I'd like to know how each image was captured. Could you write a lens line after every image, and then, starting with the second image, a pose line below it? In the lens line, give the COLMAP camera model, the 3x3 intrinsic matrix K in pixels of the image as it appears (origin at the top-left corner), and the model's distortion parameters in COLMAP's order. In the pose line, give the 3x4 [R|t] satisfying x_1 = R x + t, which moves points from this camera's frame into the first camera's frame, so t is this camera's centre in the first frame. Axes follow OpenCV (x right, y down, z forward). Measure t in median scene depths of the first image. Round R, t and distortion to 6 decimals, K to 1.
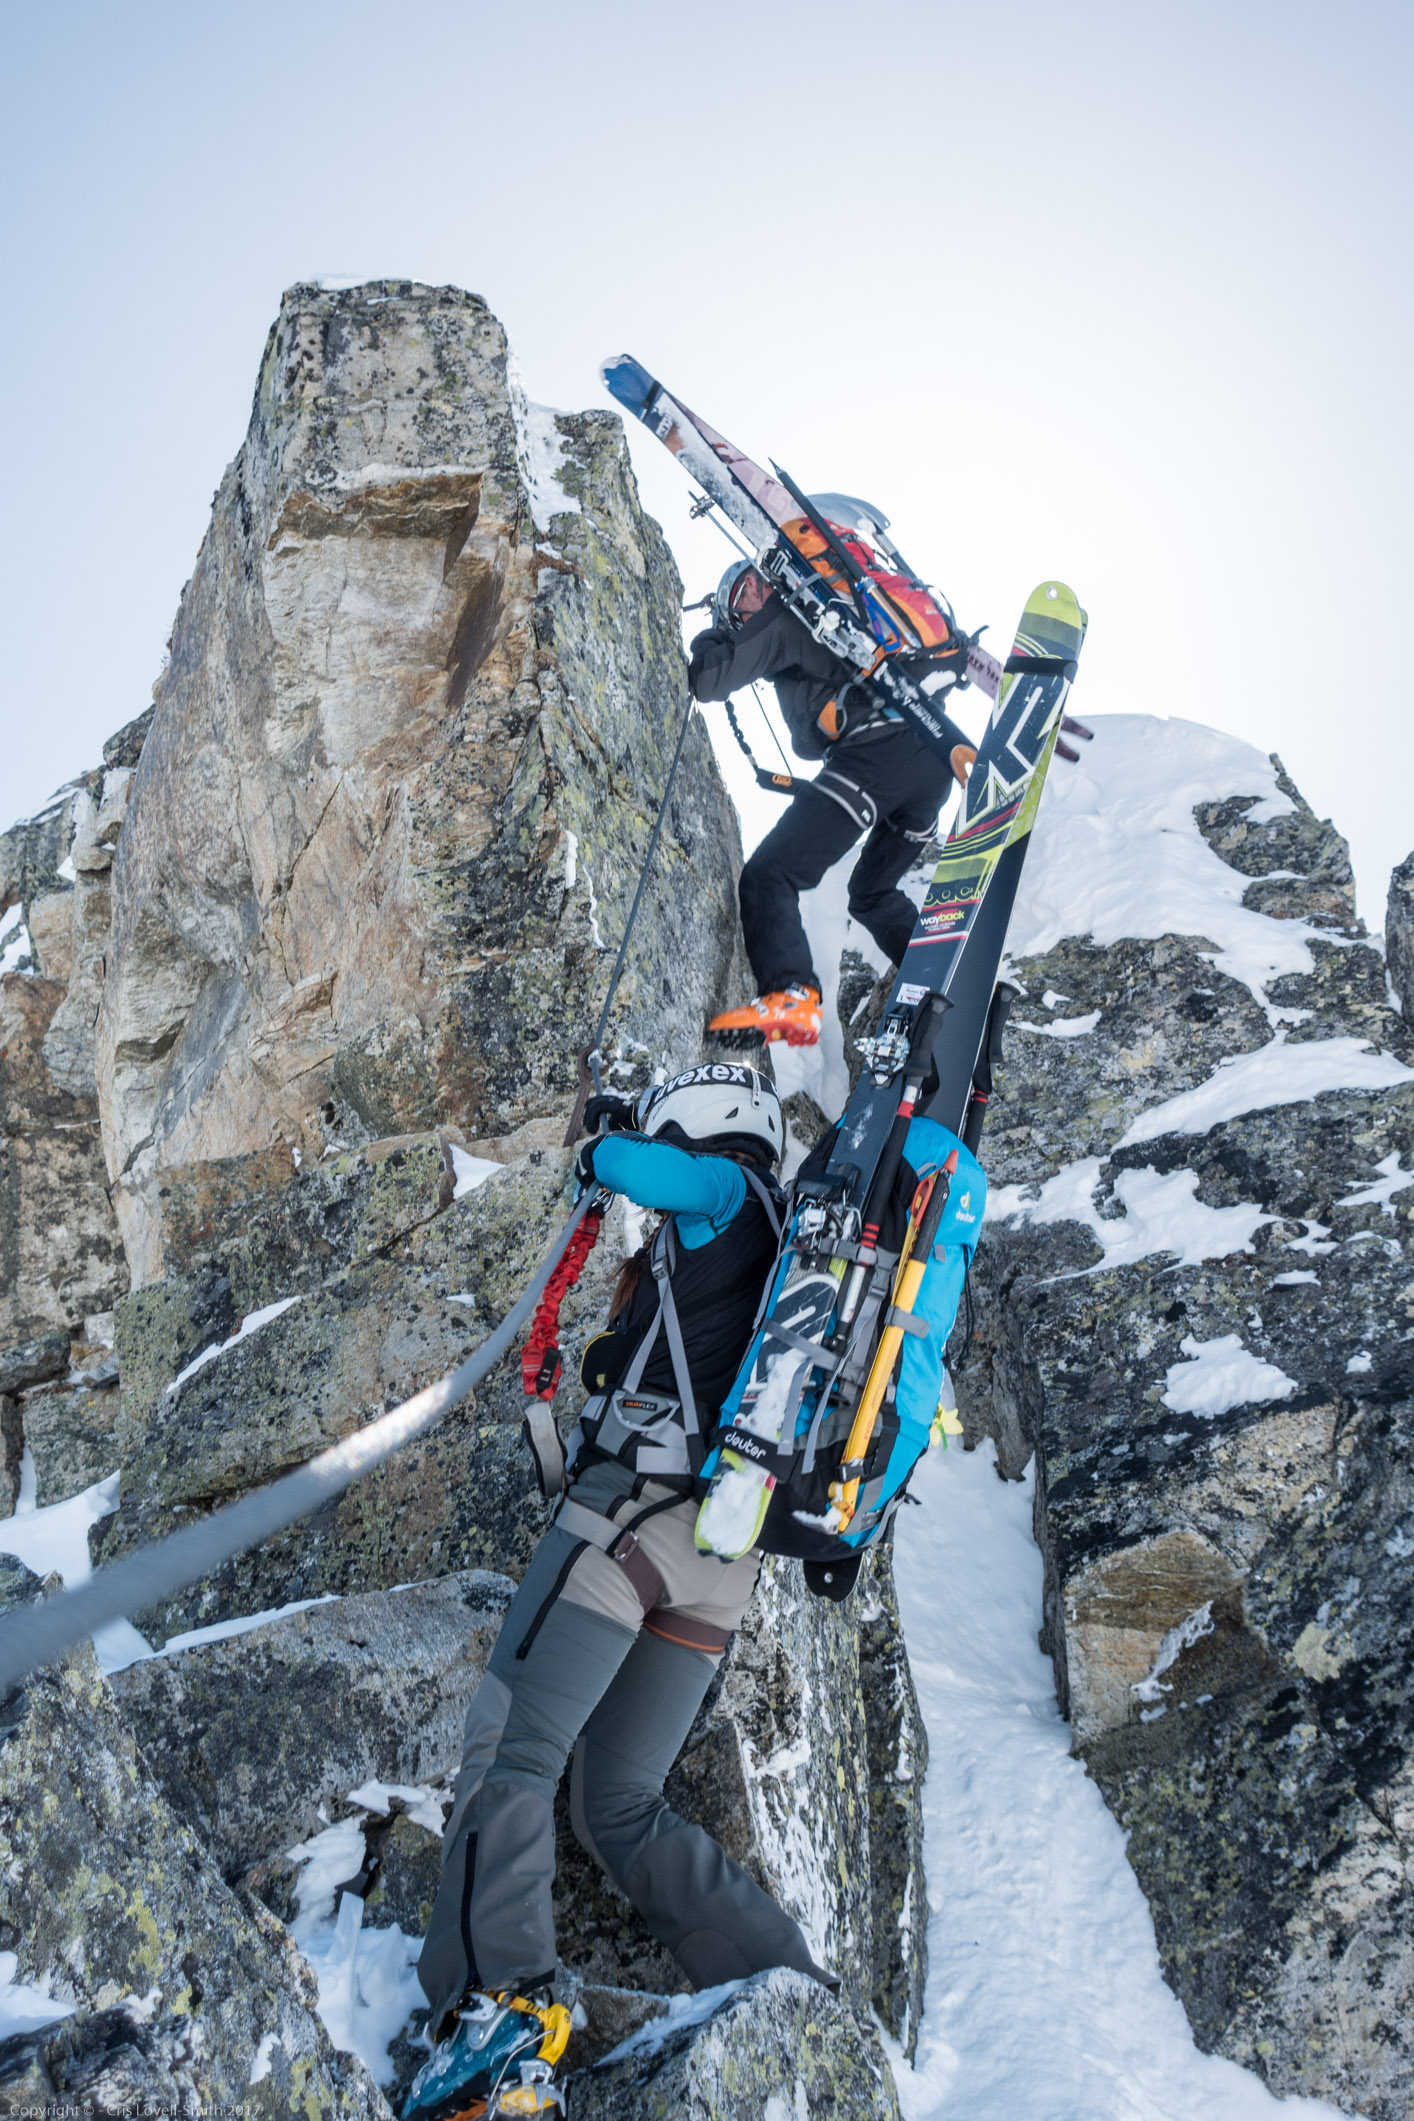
lens RADIAL K [[2652.4, 0, 738.4], [0, 2652.4, 1085.7], [0, 0, 1]] dist [-0.009115, 0.000000]
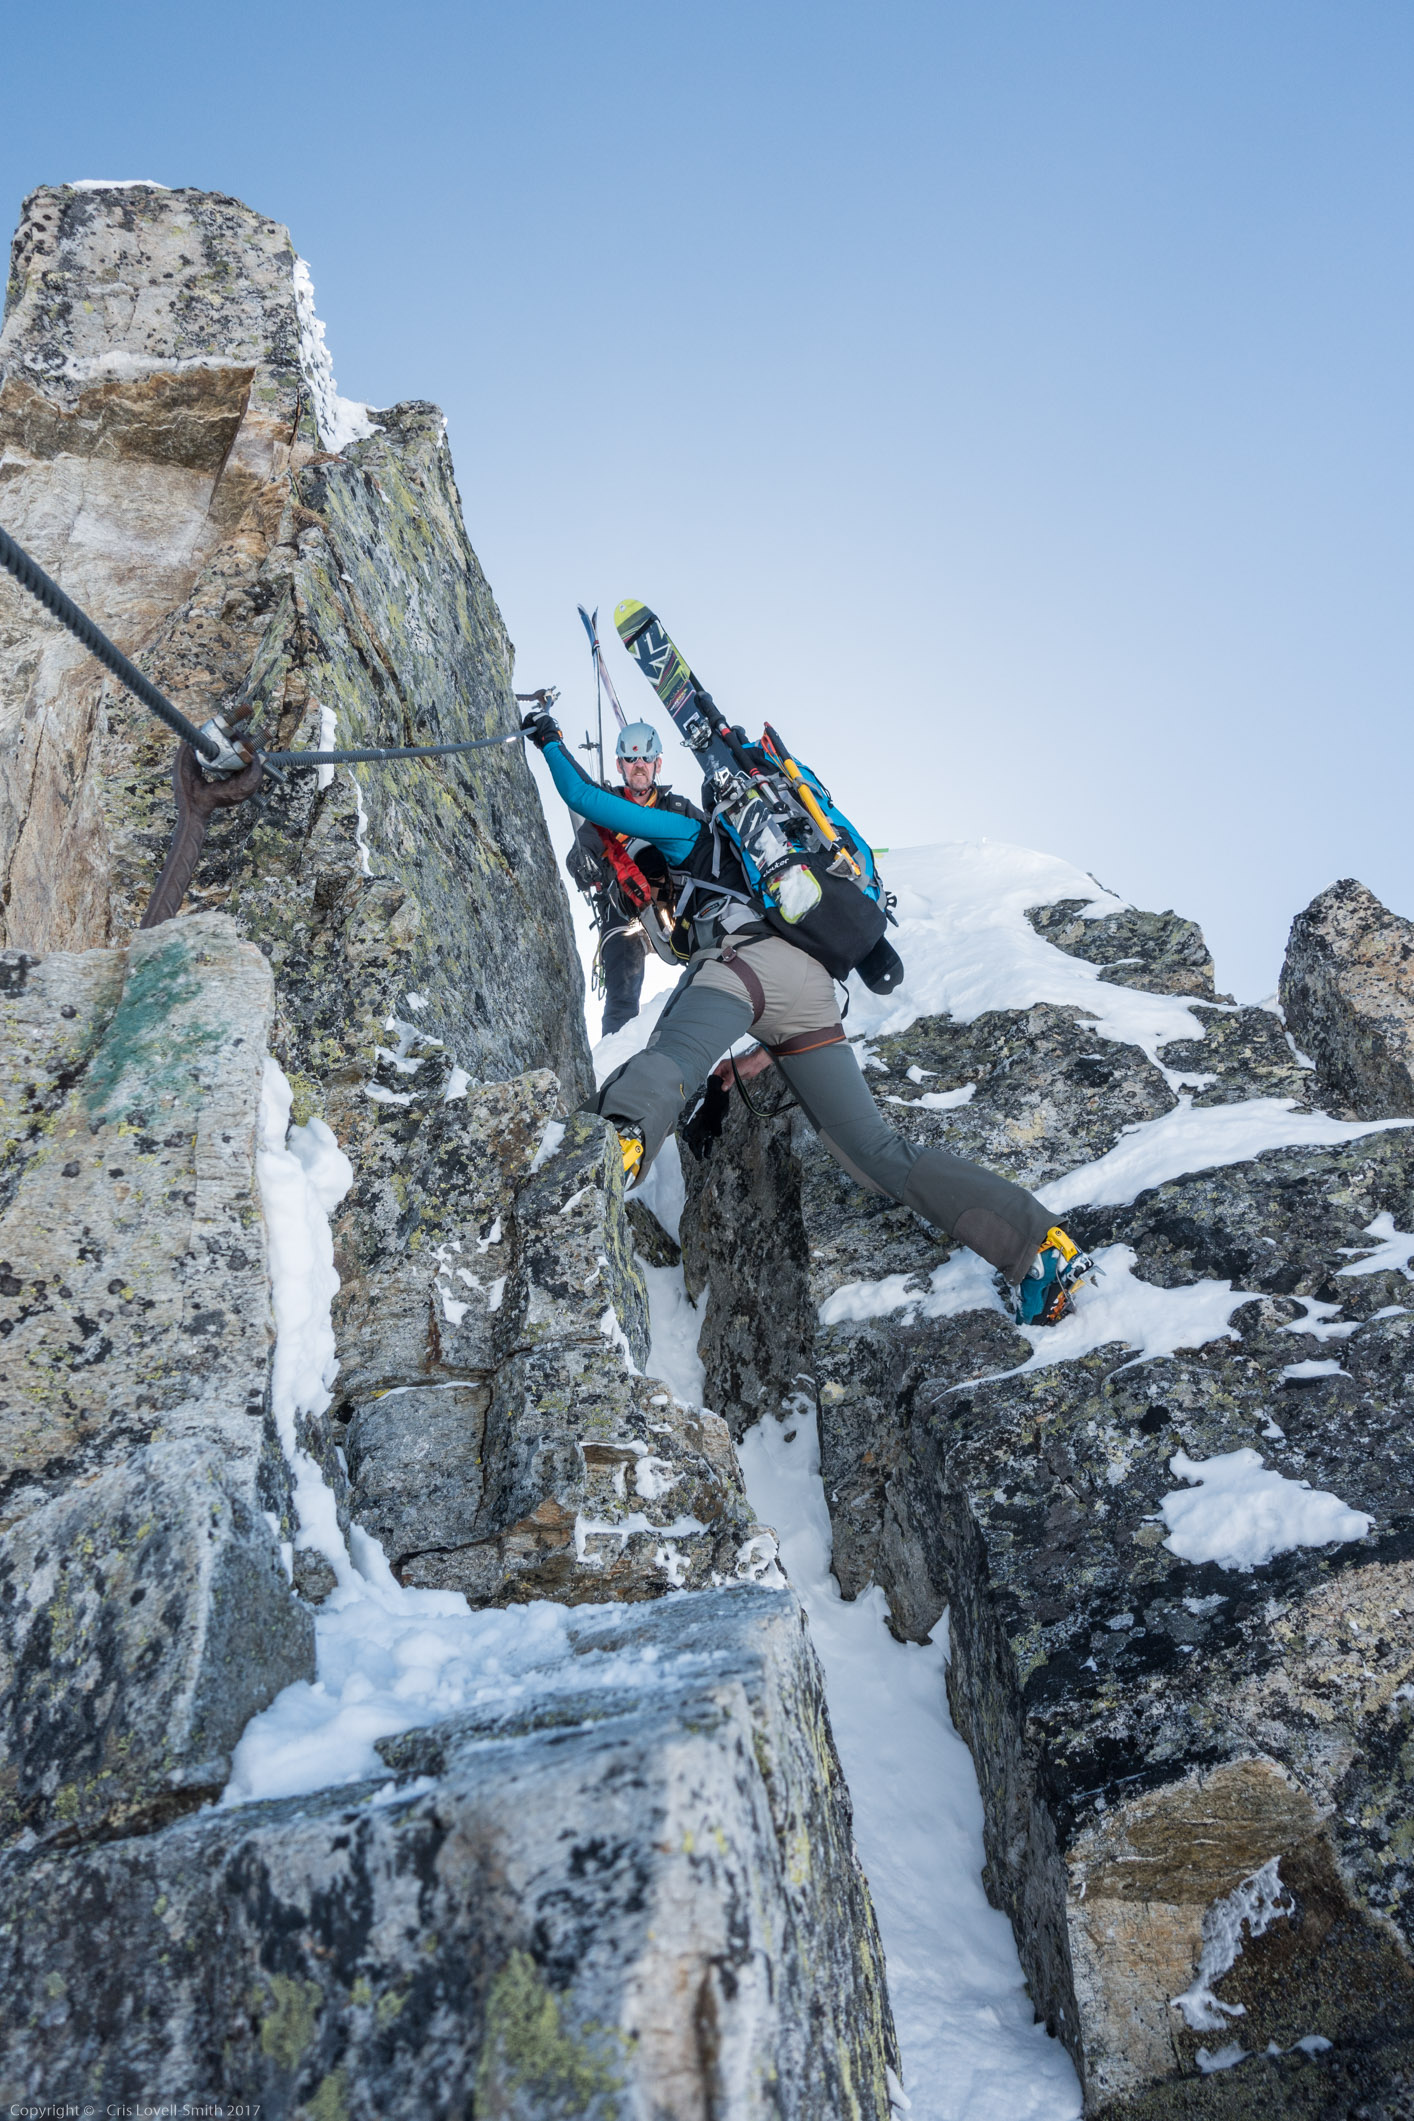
lens RADIAL K [[1403.0, 0, 705.1], [0, 1403.0, 1070.2], [0, 0, 1]] dist [-0.001862, -0.000002]
pose [[0.995015, 0.001871, 0.099703, -0.002585], [0.015453, 0.984852, -0.172707, 0.054534], [-0.098516, 0.173387, 0.979914, 0.606453]]
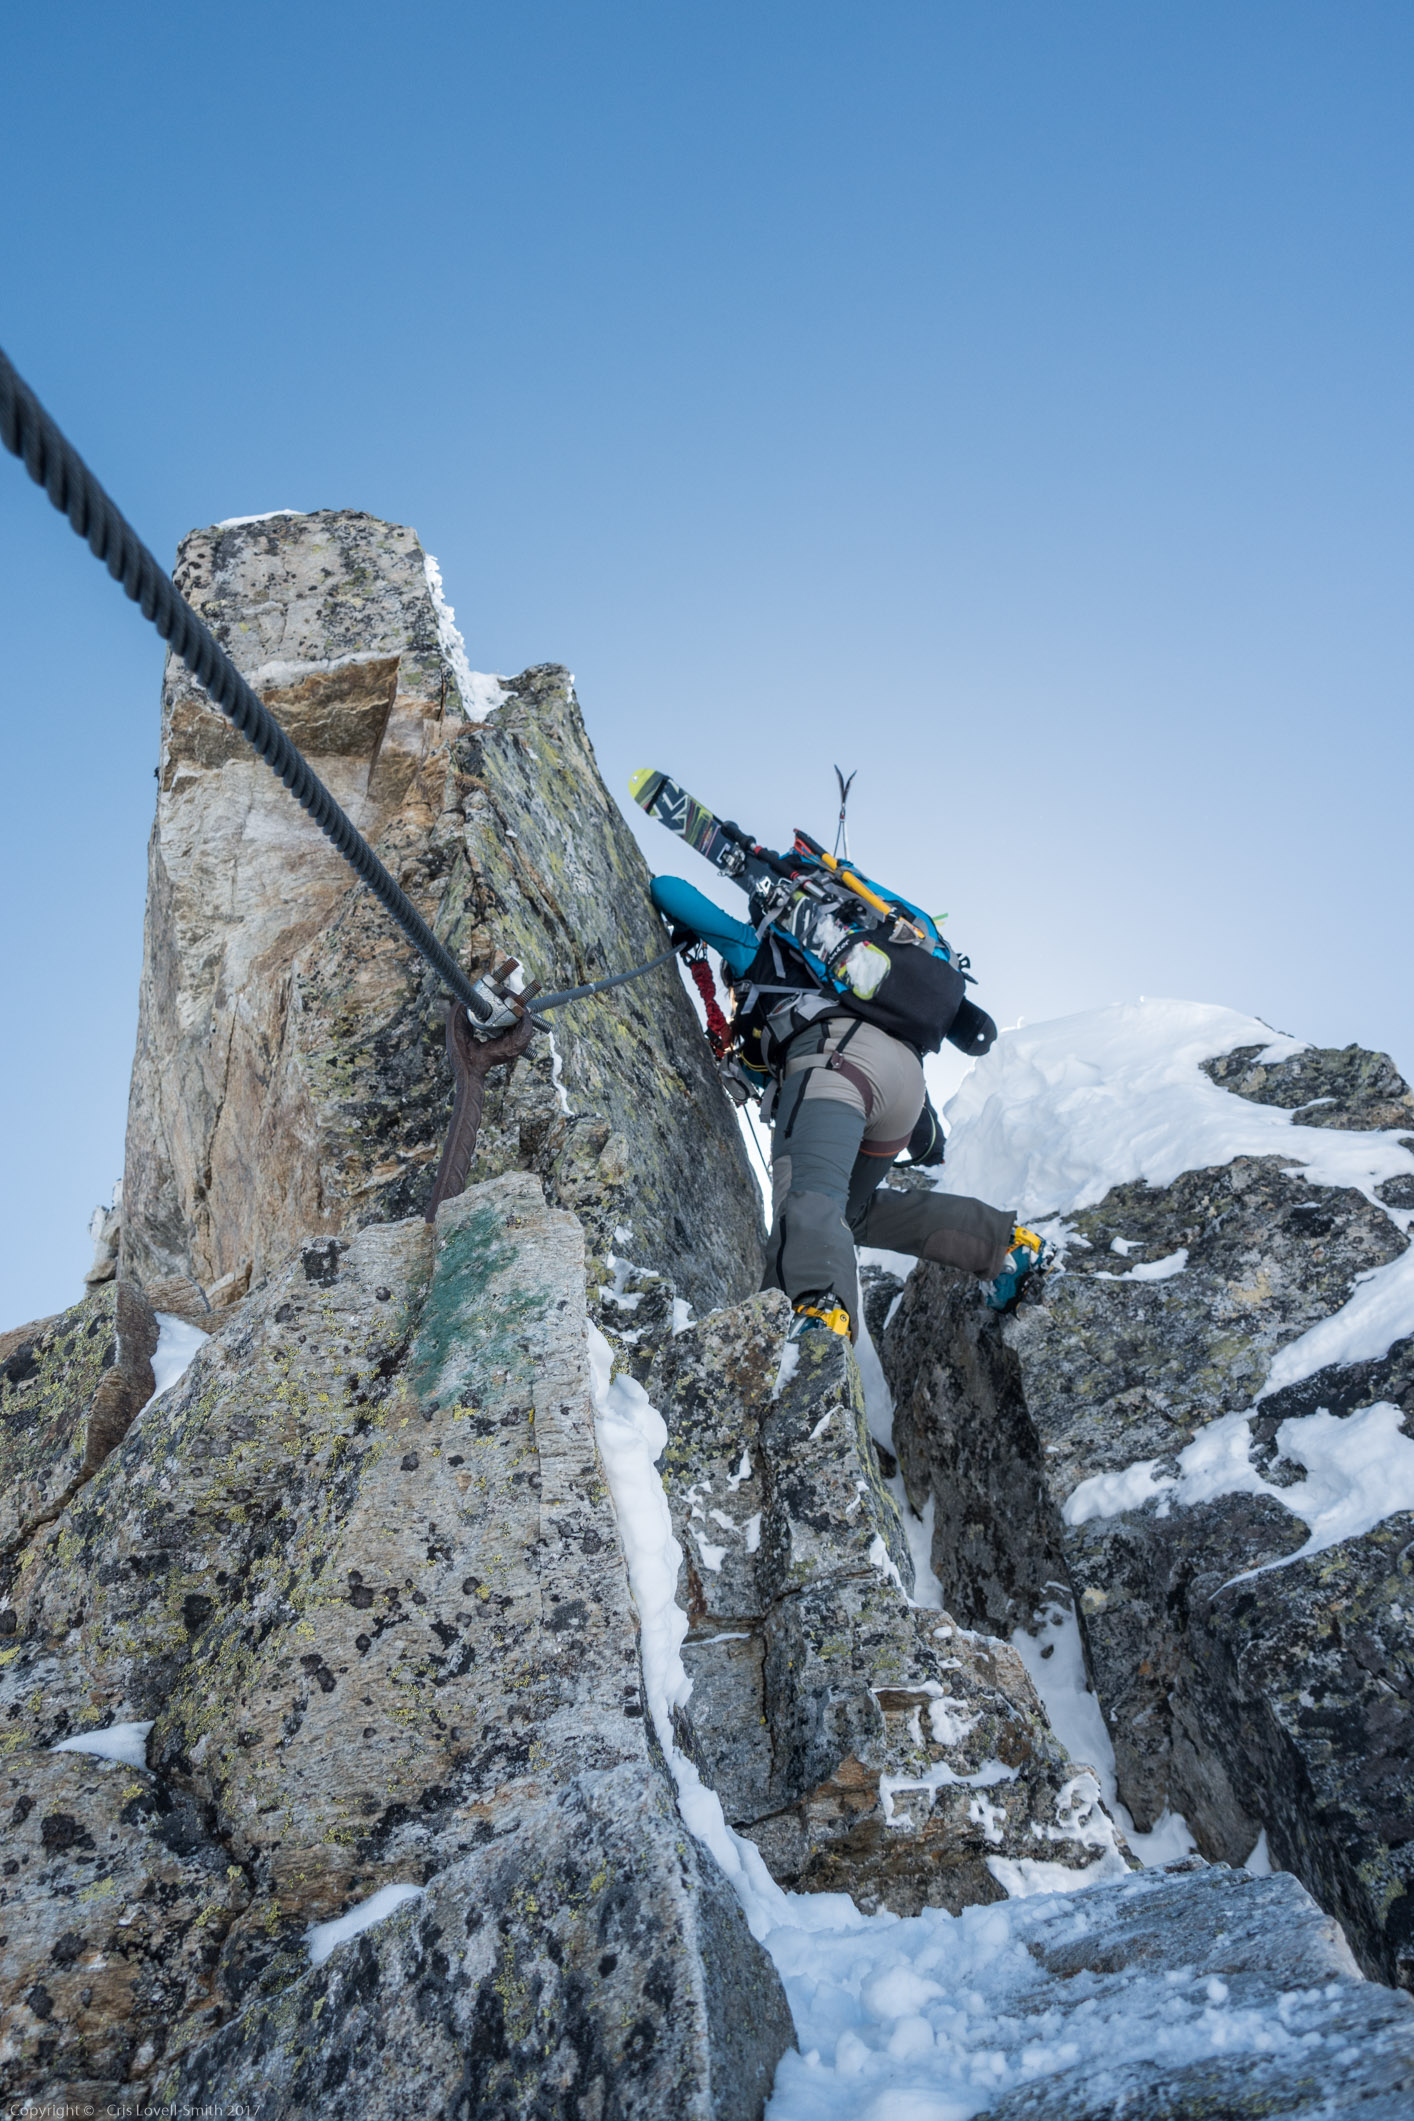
lens RADIAL K [[1403.0, 0, 721.0], [0, 1403.0, 1084.2], [0, 0, 1]] dist [-0.001862, -0.000002]
pose [[0.993087, -0.115038, 0.023319, -0.020180], [0.116605, 0.944143, -0.308215, 0.049990], [0.013440, 0.308803, 0.951031, 0.614678]]
